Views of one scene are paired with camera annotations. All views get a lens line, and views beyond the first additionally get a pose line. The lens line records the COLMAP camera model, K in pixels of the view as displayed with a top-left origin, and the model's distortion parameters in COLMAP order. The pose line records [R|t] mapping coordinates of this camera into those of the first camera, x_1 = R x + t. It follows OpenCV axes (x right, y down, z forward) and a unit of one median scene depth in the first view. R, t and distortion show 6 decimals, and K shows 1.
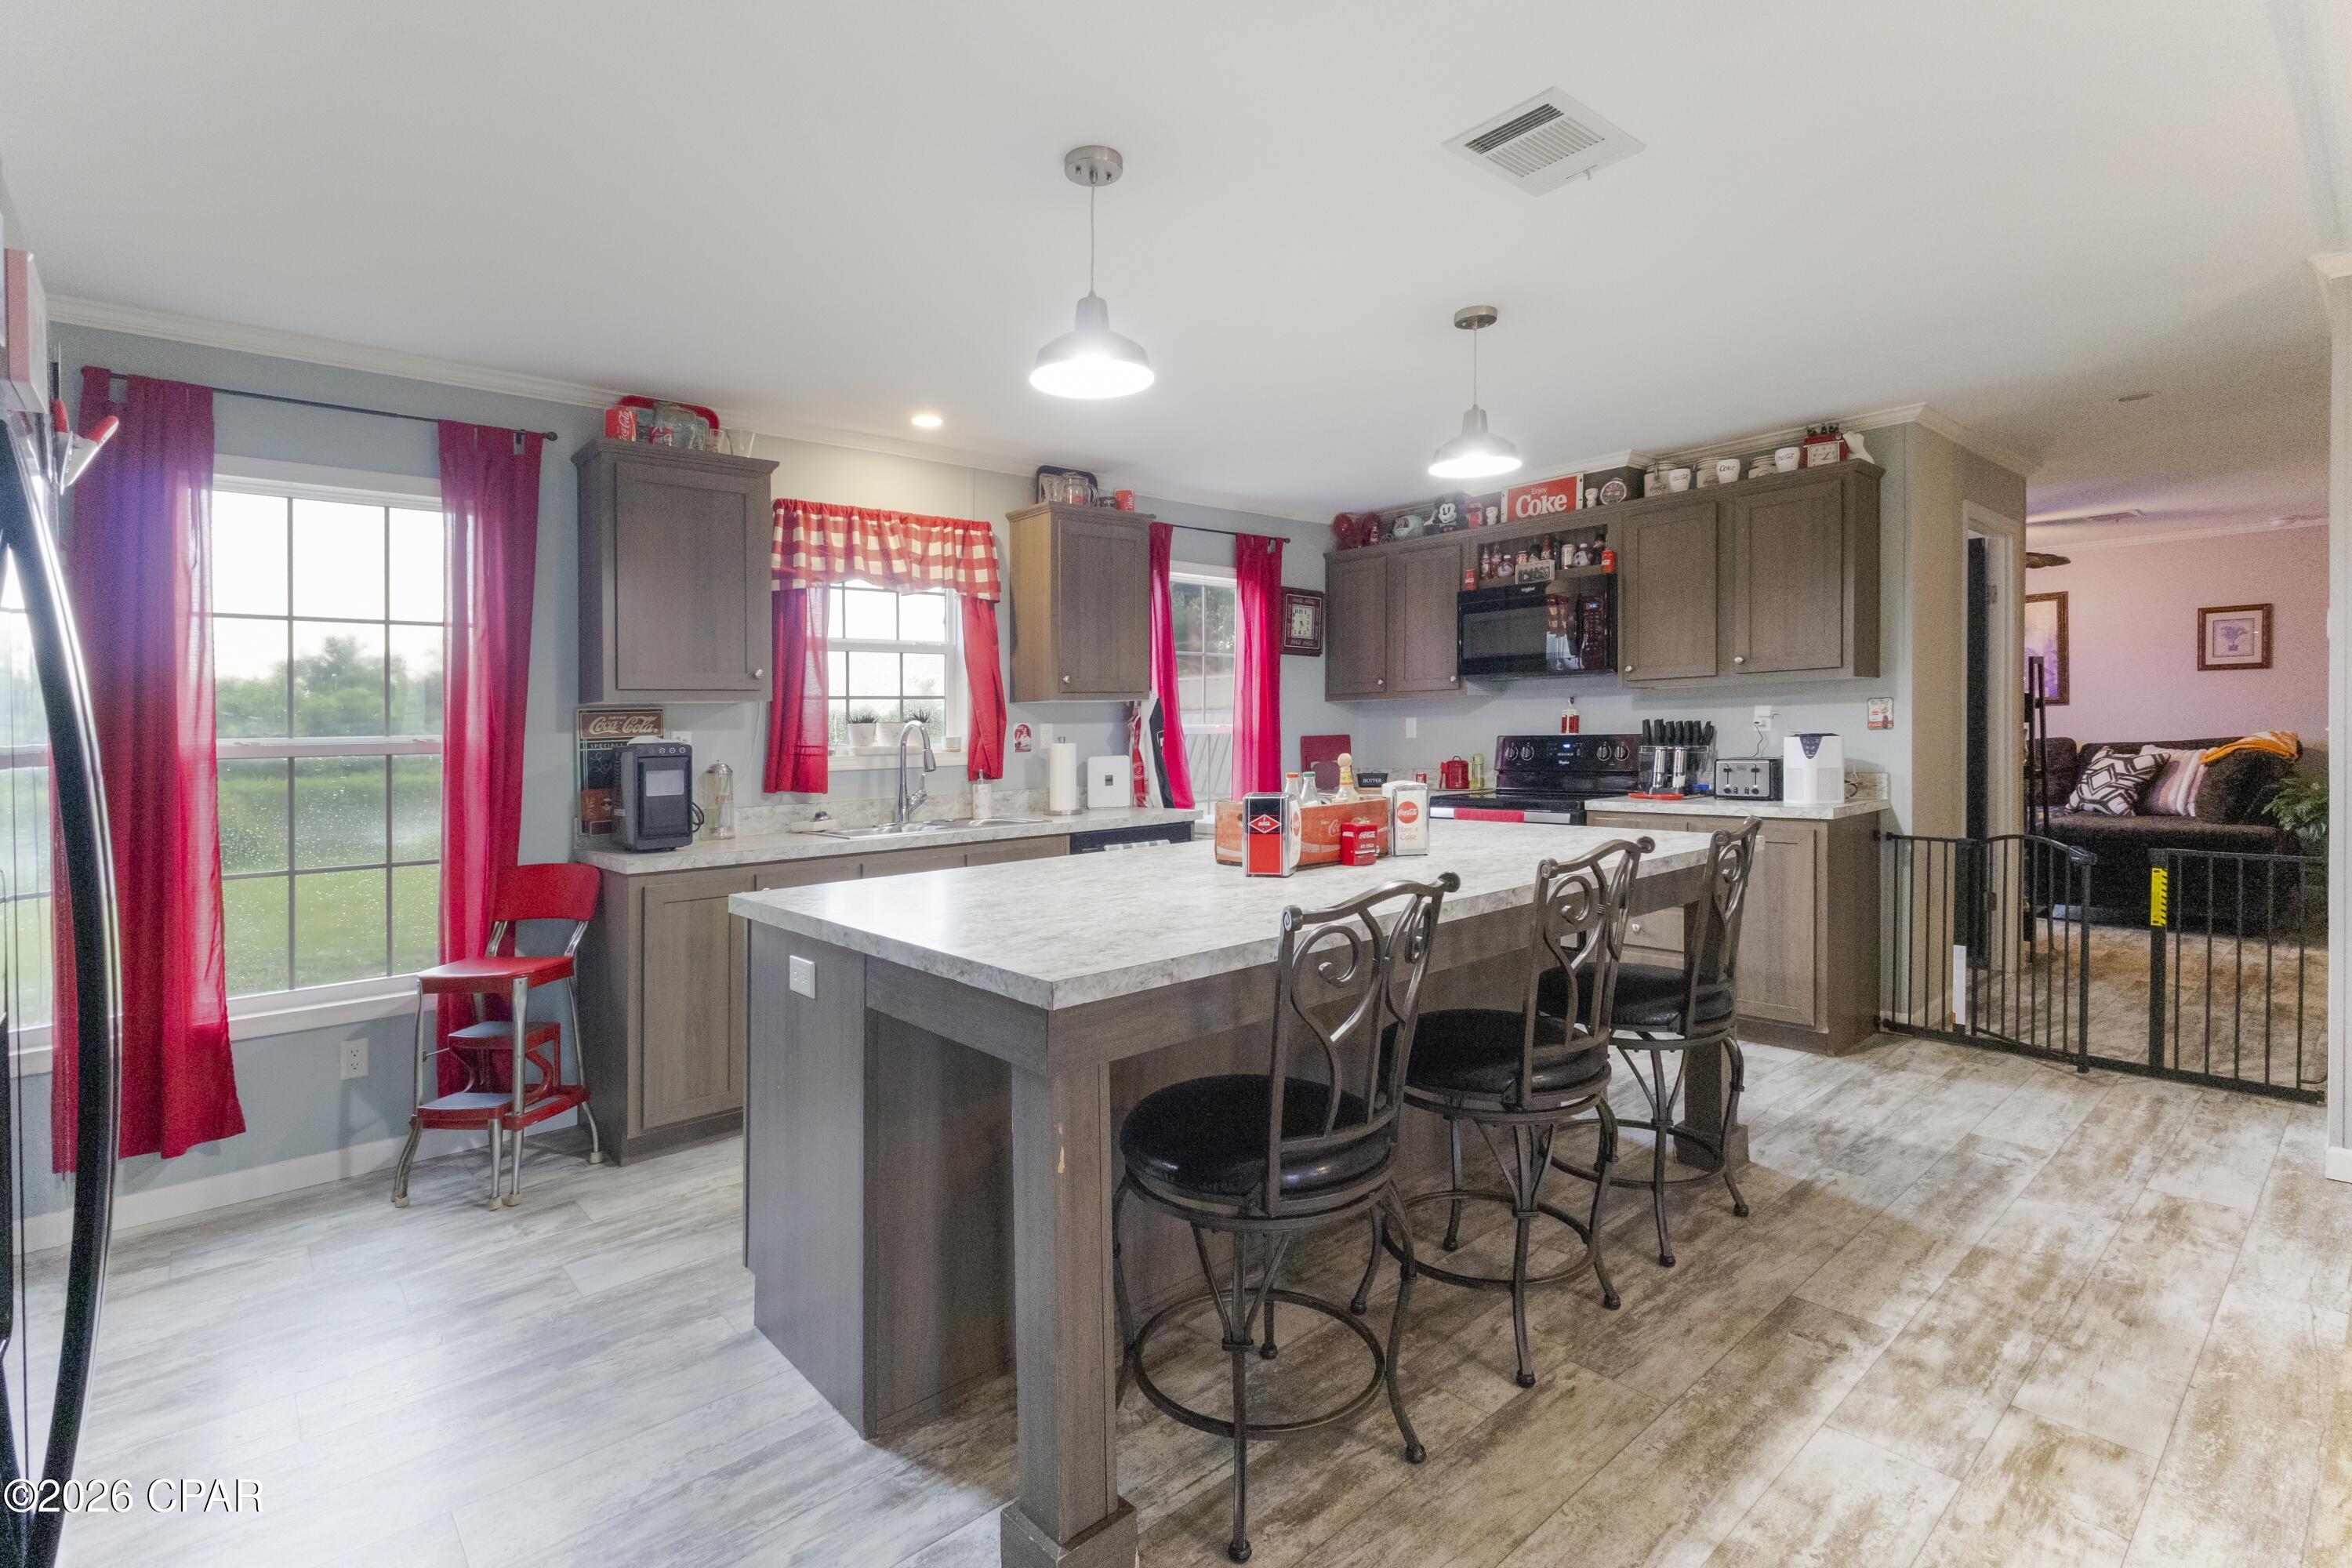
lens RADIAL K [[1102.8, 0, 1169.8], [0, 1102.8, 730.8], [0, 0, 1]] dist [0.010960, -0.000787]
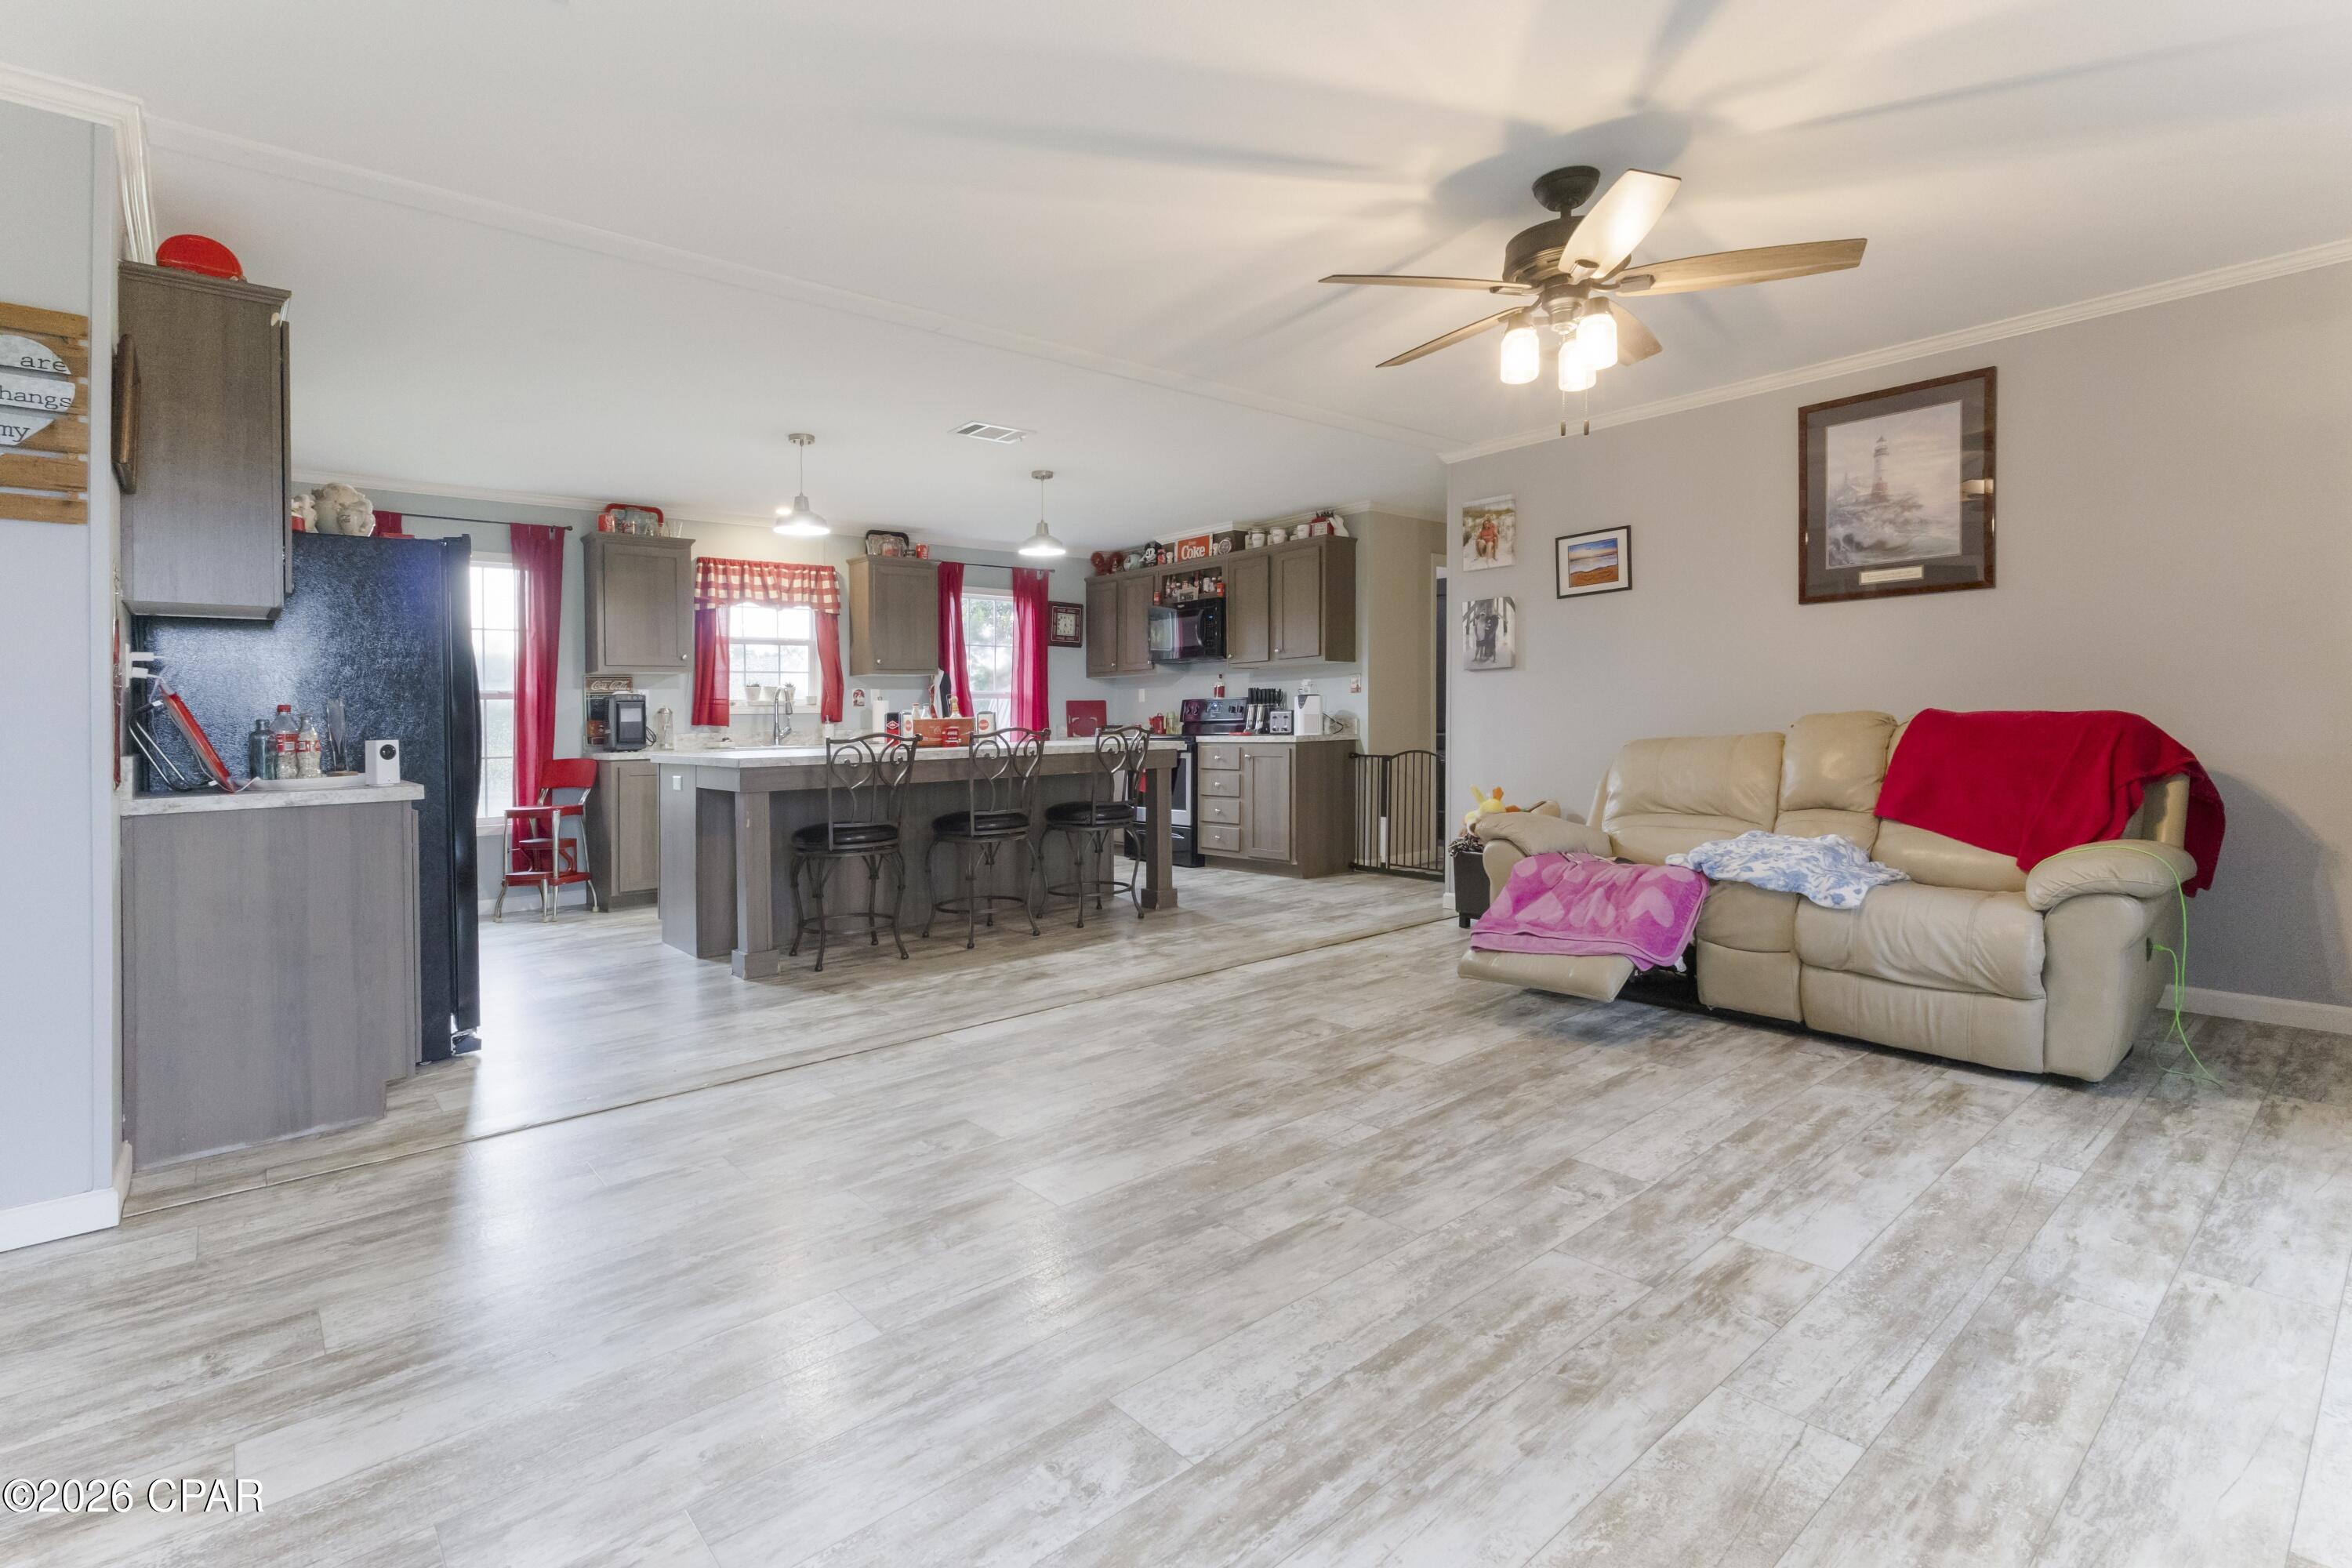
lens RADIAL K [[1102.8, 0, 1176.3], [0, 1102.8, 736.1], [0, 0, 1]] dist [0.010960, -0.000787]
pose [[0.999981, 0.002756, -0.005579, 0.380506], [-0.002669, 0.999874, 0.015642, 0.040430], [0.005621, -0.015627, 0.999862, -0.692489]]
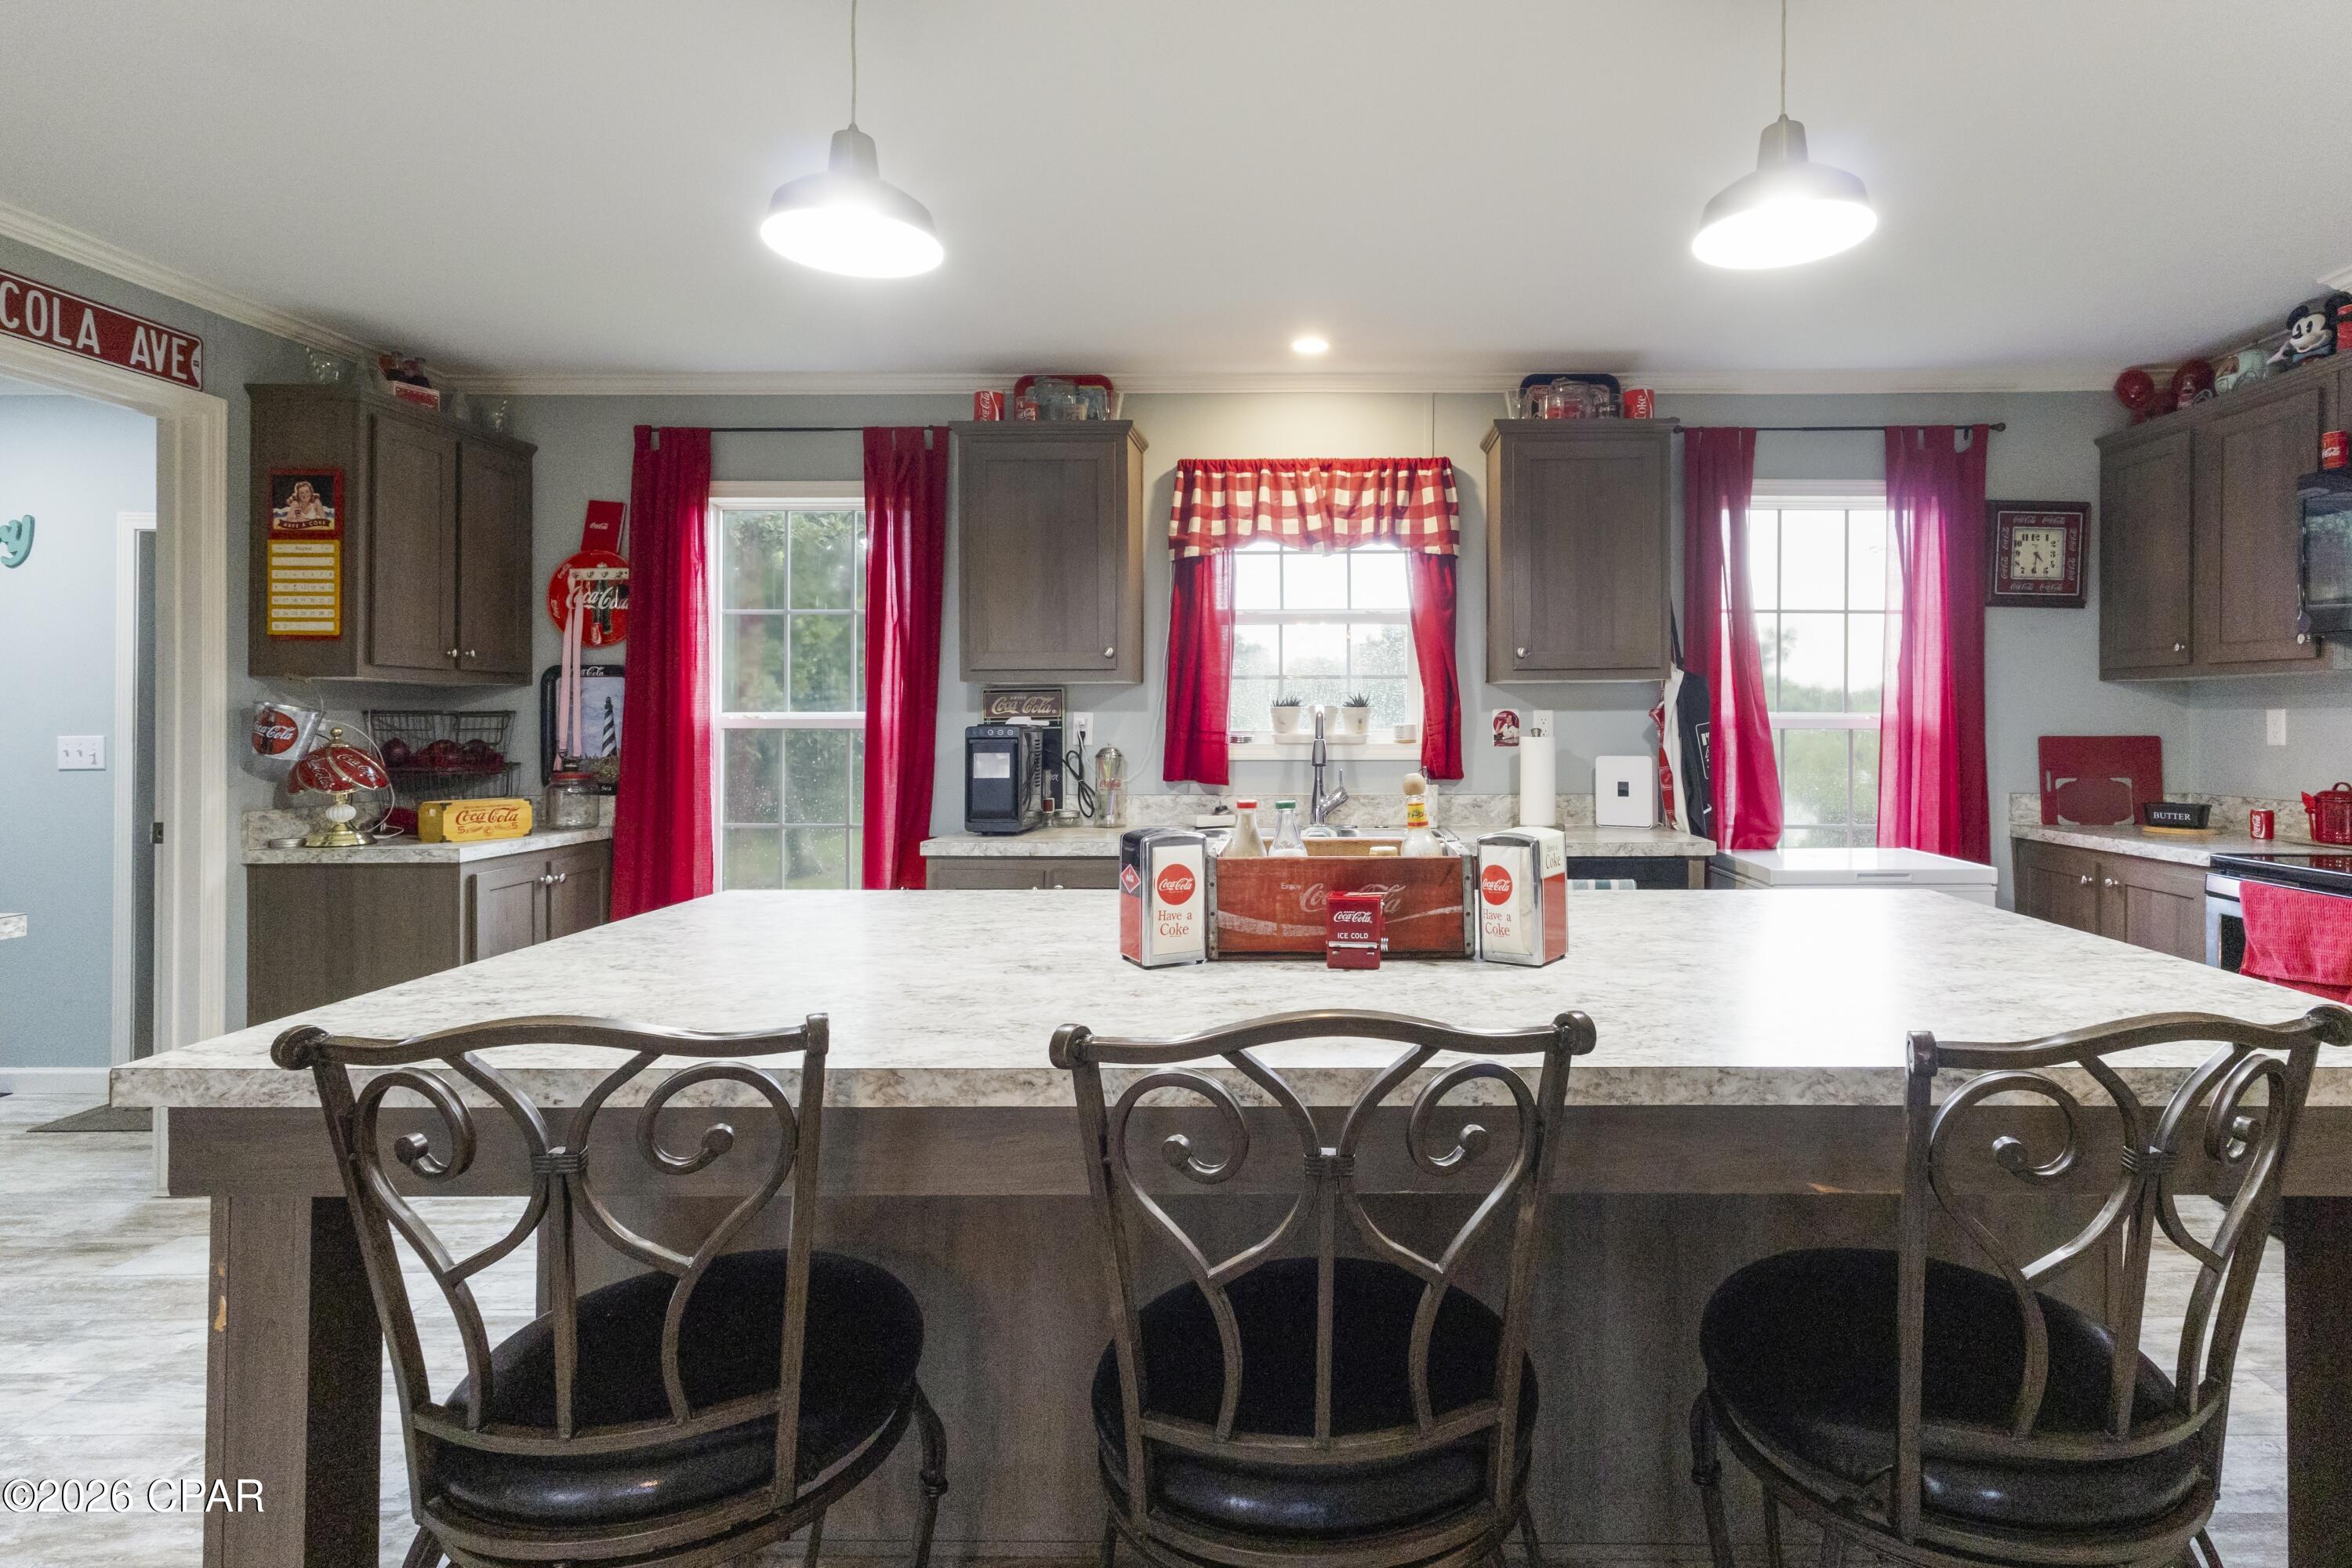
lens RADIAL K [[1162.5, 0, 1306.5], [0, 1162.5, 681.7], [0, 0, 1]] dist [0.003105, -0.000278]
pose [[0.744967, 0.000165, -0.667101, 0.341348], [-0.018097, 0.999637, -0.019962, -0.008366], [0.666855, 0.026943, 0.744700, 0.328096]]
